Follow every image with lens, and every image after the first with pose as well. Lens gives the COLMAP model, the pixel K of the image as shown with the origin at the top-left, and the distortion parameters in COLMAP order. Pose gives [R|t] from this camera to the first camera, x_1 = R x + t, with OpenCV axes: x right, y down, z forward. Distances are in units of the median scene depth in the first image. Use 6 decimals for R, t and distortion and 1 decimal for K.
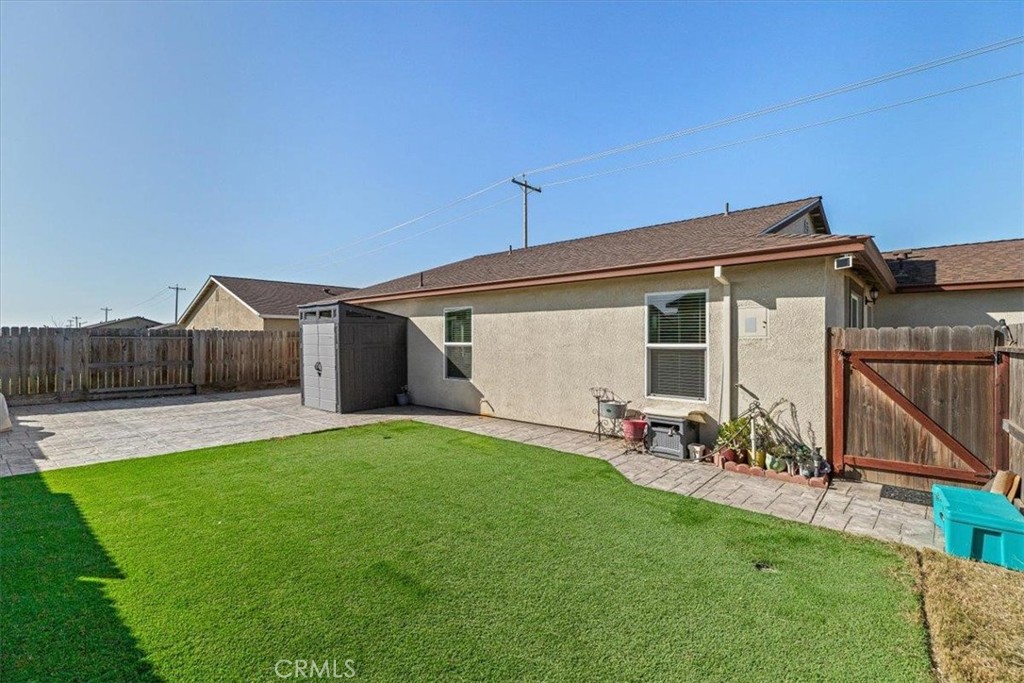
lens RADIAL K [[462.6, 0, 514.2], [0, 462.6, 341.5], [0, 0, 1]] dist [0.001345, 0.000461]
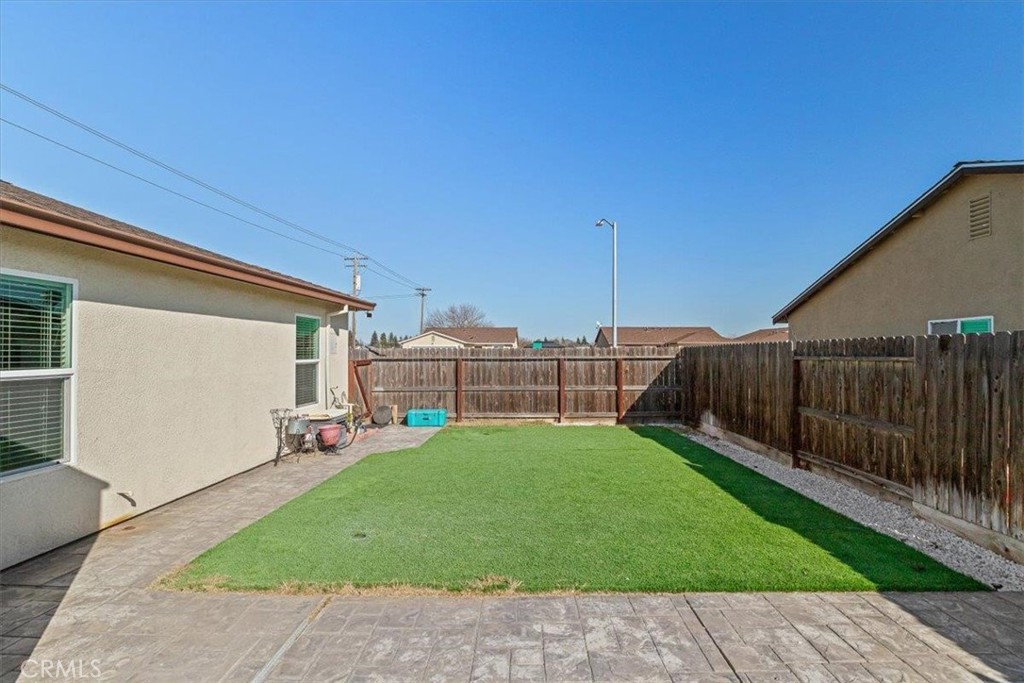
lens RADIAL K [[487.5, 0, 512.0], [0, 487.5, 352.8], [0, 0, 1]] dist [0.000501, 0.000076]
pose [[-0.613900, -0.005077, 0.789367, -0.685389], [0.001213, 0.999972, 0.007375, -0.013924], [-0.789383, 0.005485, -0.613877, 0.977735]]
